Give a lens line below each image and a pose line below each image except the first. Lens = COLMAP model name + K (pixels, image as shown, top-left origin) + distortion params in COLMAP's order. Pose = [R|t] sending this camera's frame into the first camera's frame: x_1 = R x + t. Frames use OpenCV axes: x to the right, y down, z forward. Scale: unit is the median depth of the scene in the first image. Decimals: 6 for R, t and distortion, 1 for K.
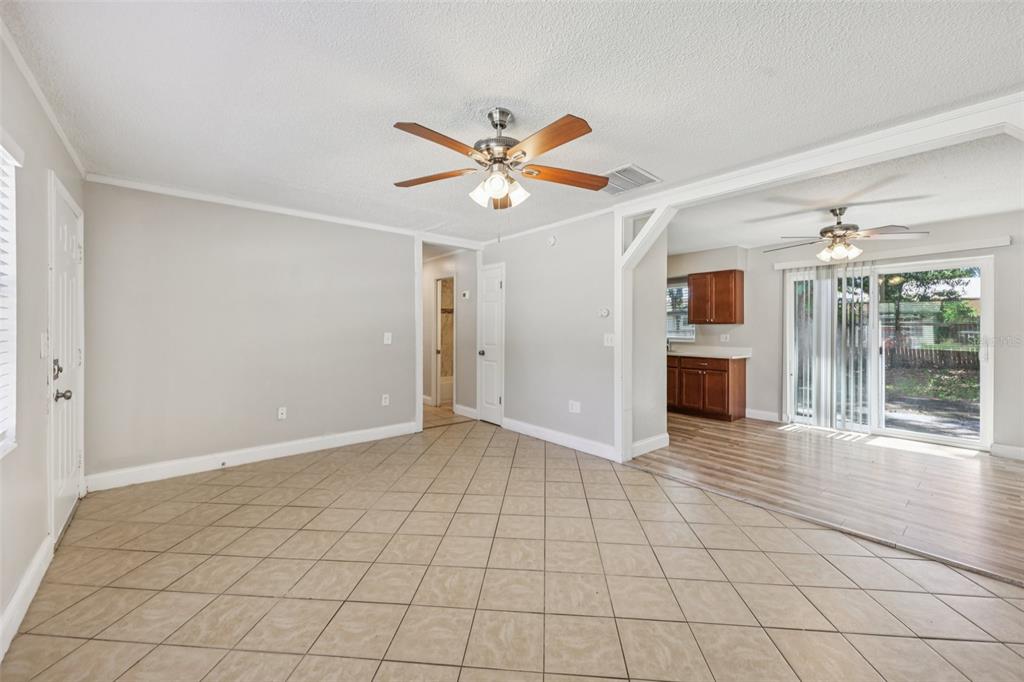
lens RADIAL K [[411.5, 0, 504.9], [0, 411.5, 331.5], [0, 0, 1]] dist [-0.004926, -0.000395]
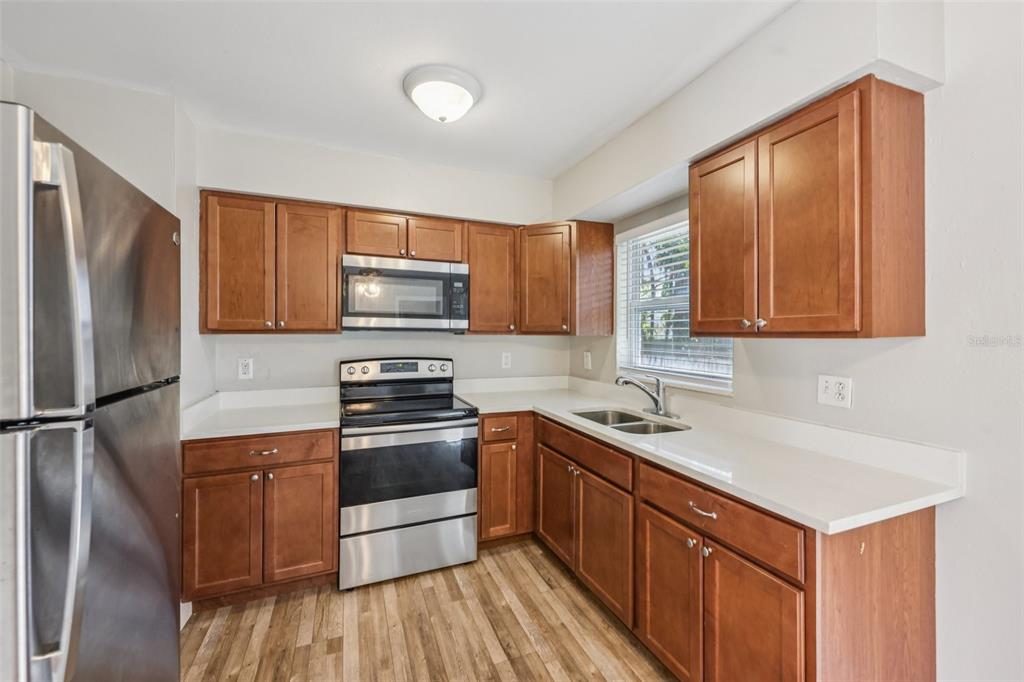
lens RADIAL K [[411.5, 0, 514.5], [0, 411.5, 337.1], [0, 0, 1]] dist [-0.004926, -0.000395]
pose [[0.955289, -0.003615, -0.295653, 0.447313], [0.005800, 0.999962, 0.006515, -0.021629], [0.295618, -0.007939, 0.955273, 0.743766]]
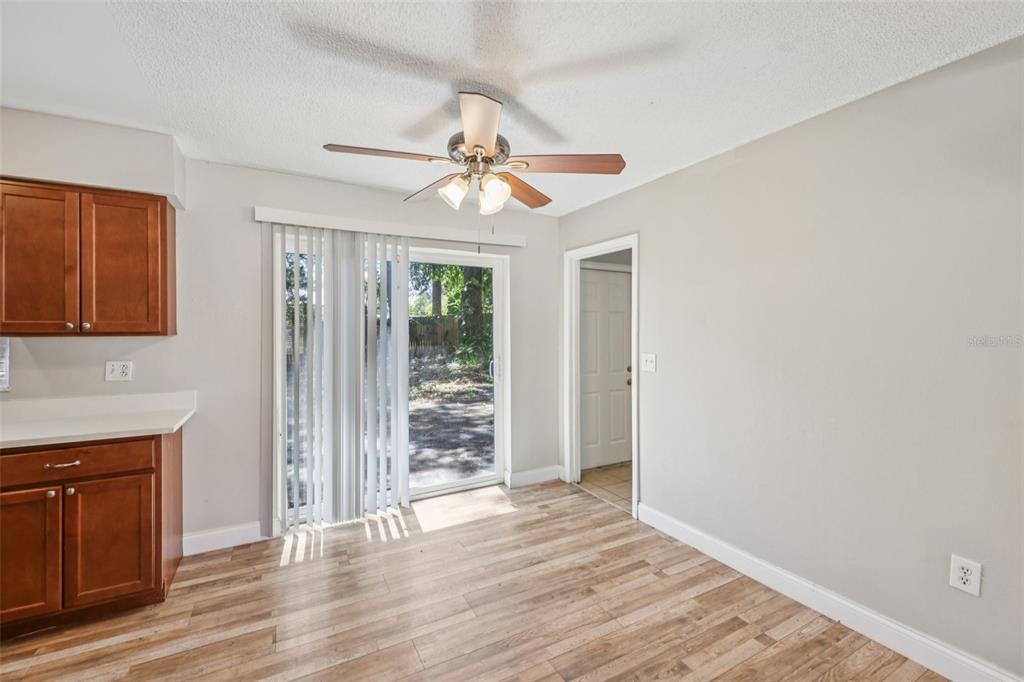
lens RADIAL K [[431.4, 0, 511.5], [0, 431.4, 331.8], [0, 0, 1]] dist [-0.001929, -0.000223]
pose [[0.191971, -0.004226, 0.981391, 0.222789], [0.005012, 0.999982, 0.003326, -0.022038], [-0.981388, 0.004280, 0.191989, 0.596618]]
